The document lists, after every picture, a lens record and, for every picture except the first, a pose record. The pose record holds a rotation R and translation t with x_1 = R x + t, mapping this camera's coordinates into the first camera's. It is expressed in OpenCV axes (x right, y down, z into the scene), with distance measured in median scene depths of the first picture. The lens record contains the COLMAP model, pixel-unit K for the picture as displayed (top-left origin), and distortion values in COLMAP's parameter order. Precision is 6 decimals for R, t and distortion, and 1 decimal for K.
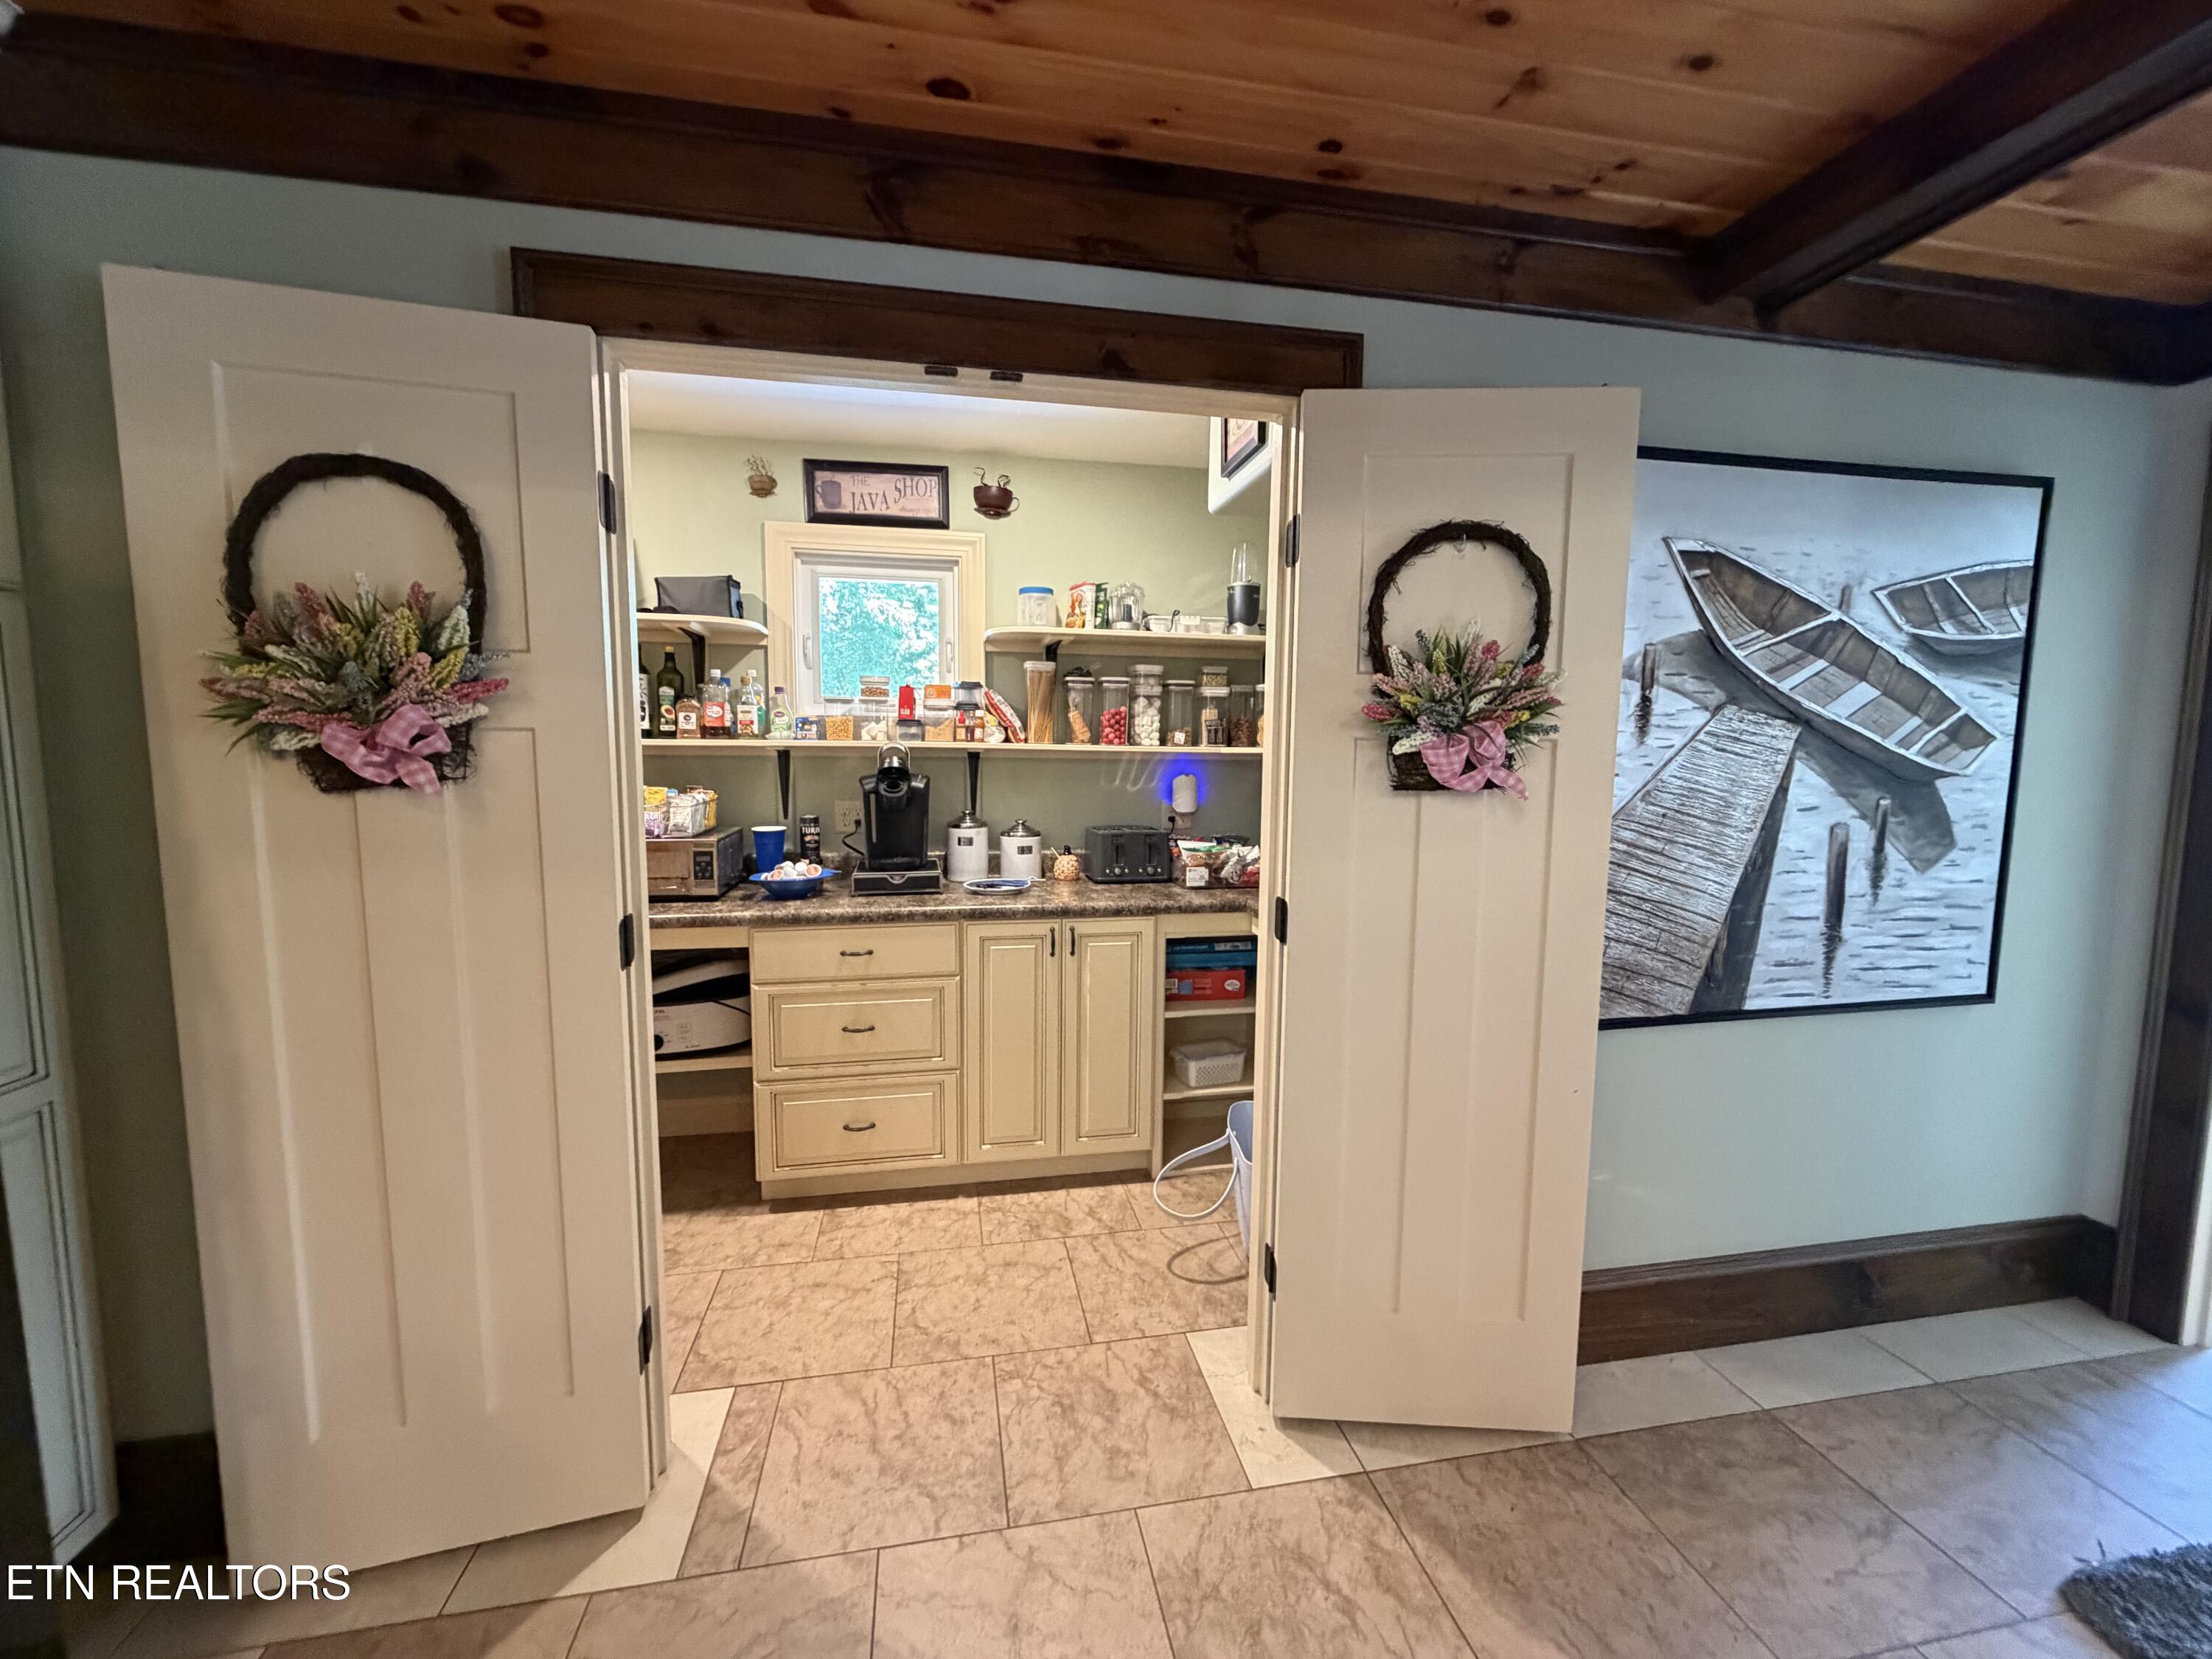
lens RADIAL K [[881.8, 0, 1100.4], [0, 881.8, 834.8], [0, 0, 1]] dist [-0.001536, -0.000097]
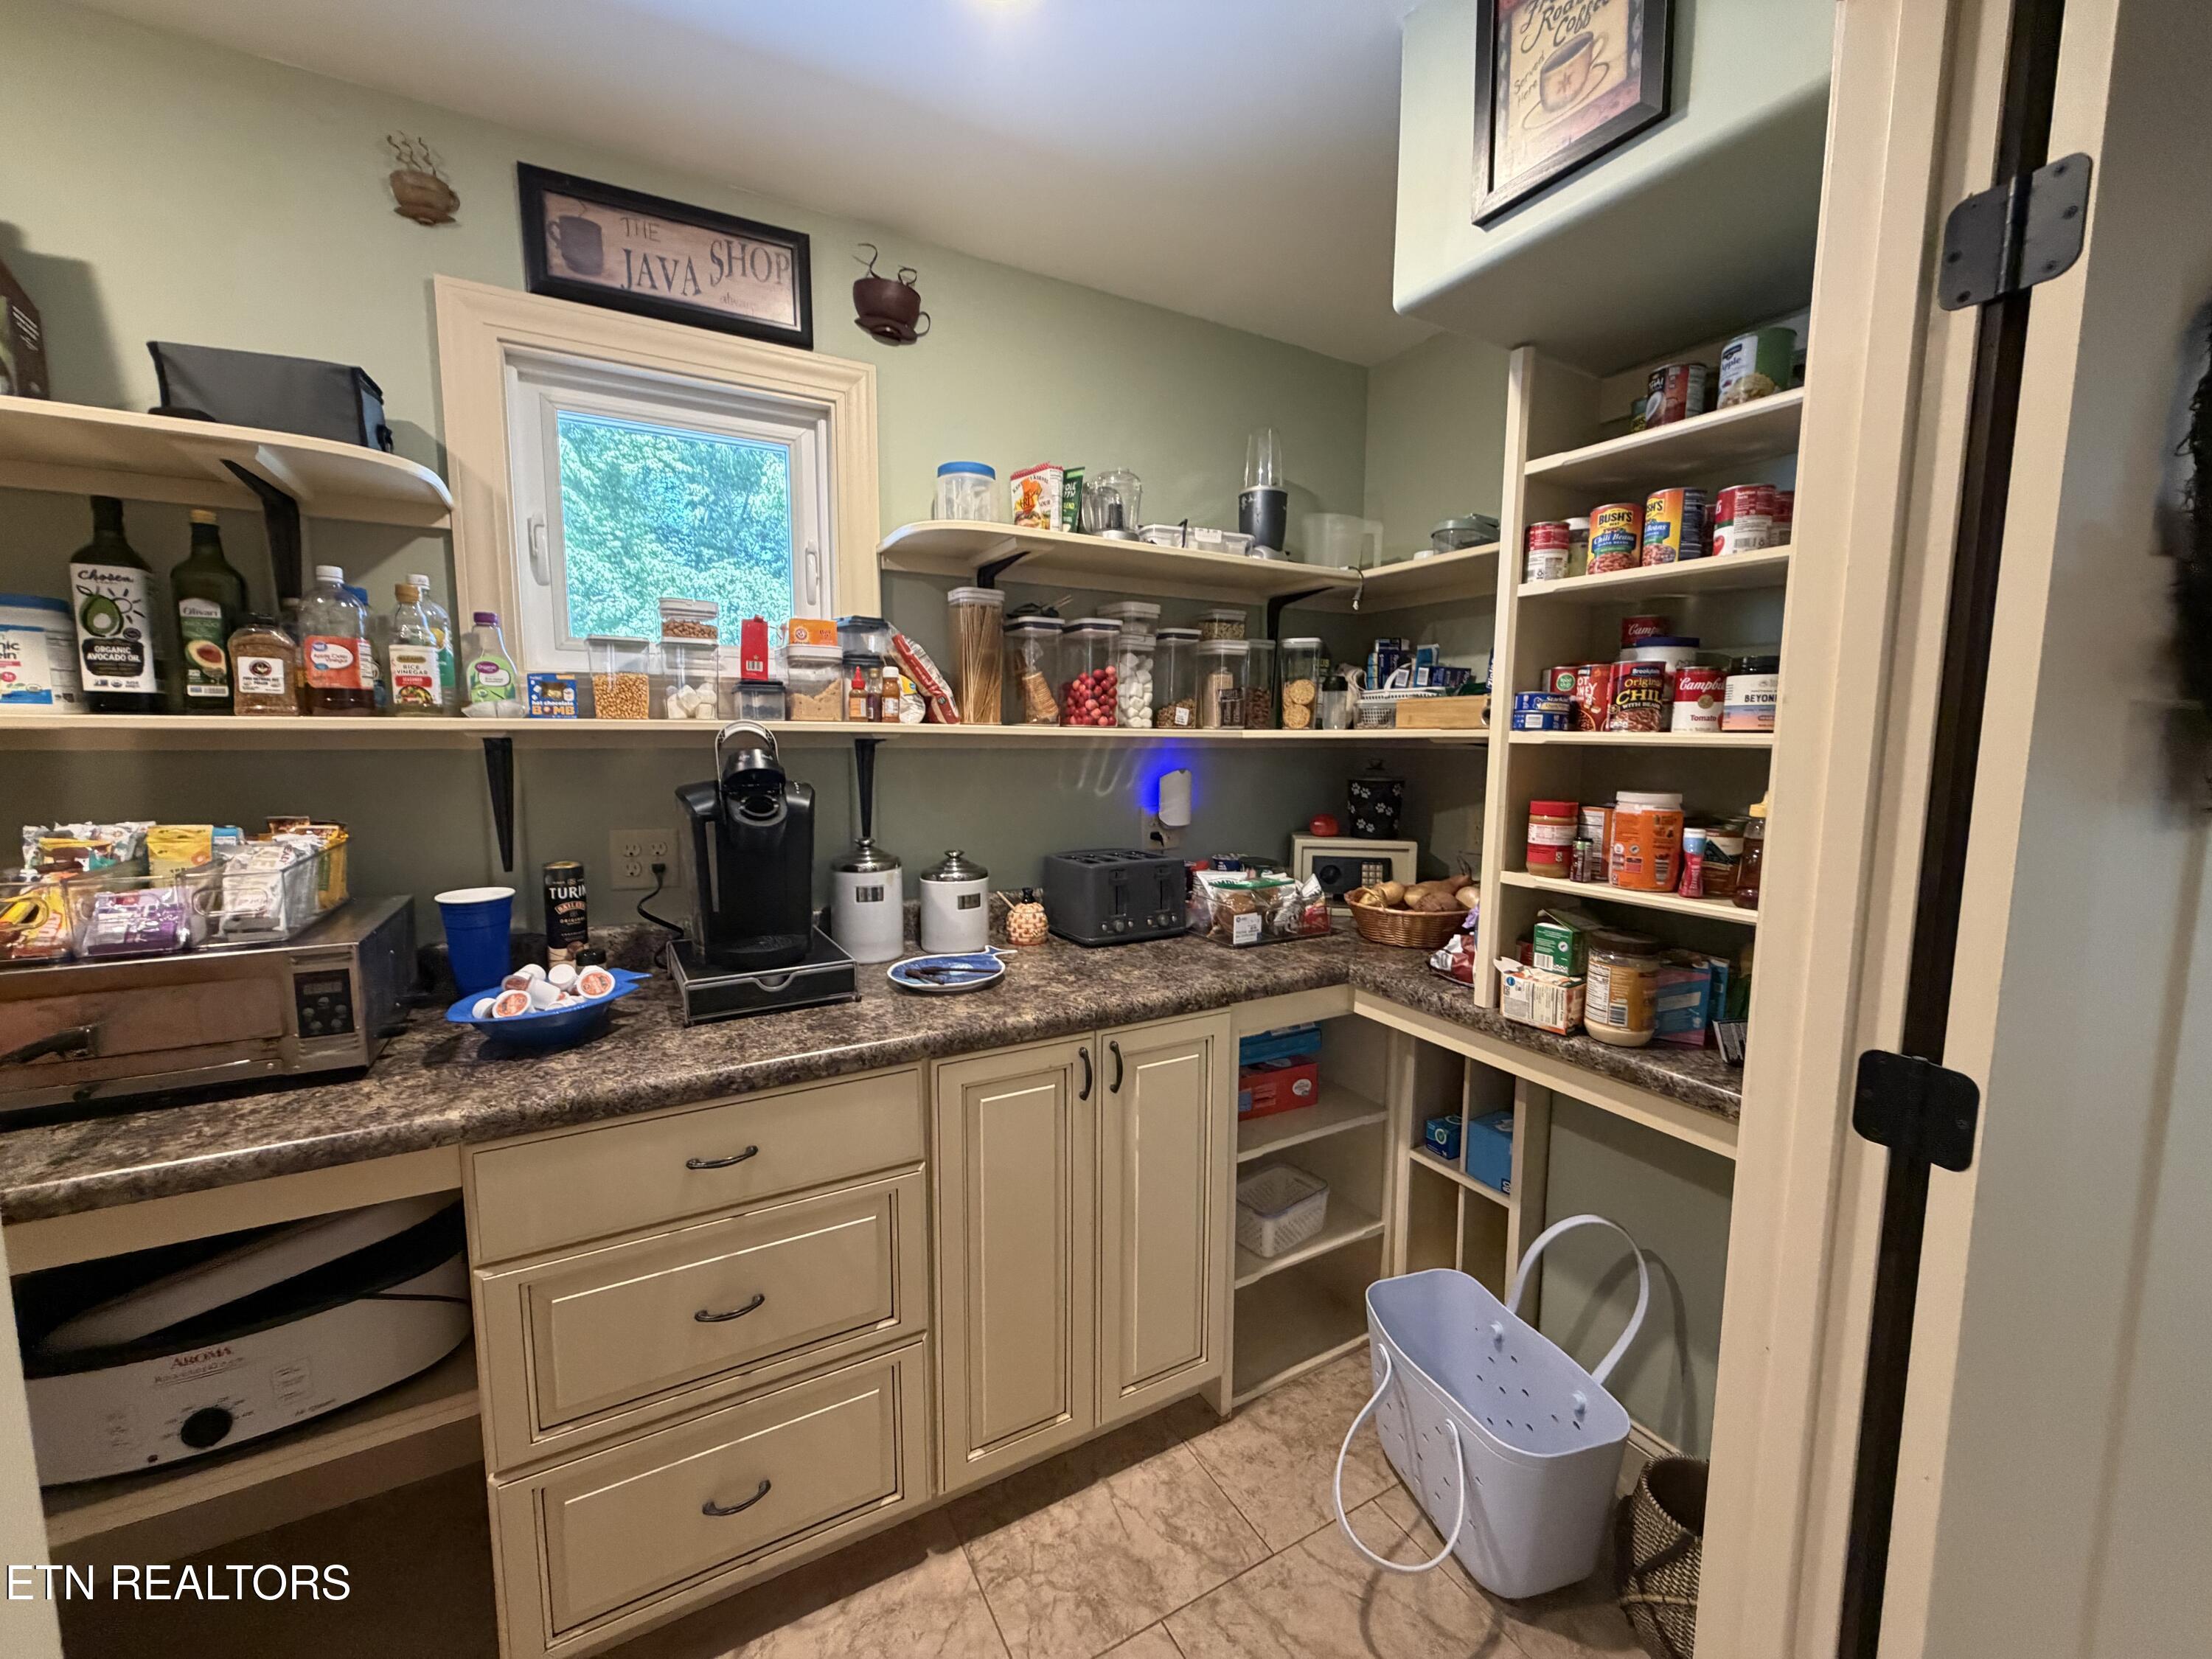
lens RADIAL K [[881.8, 0, 1100.4], [0, 881.8, 834.8], [0, 0, 1]] dist [-0.001536, -0.000097]
pose [[0.950373, -0.040809, 0.308424, -0.196803], [0.035960, 0.999124, 0.021391, -0.040534], [-0.309027, -0.009239, 0.951008, 0.425619]]
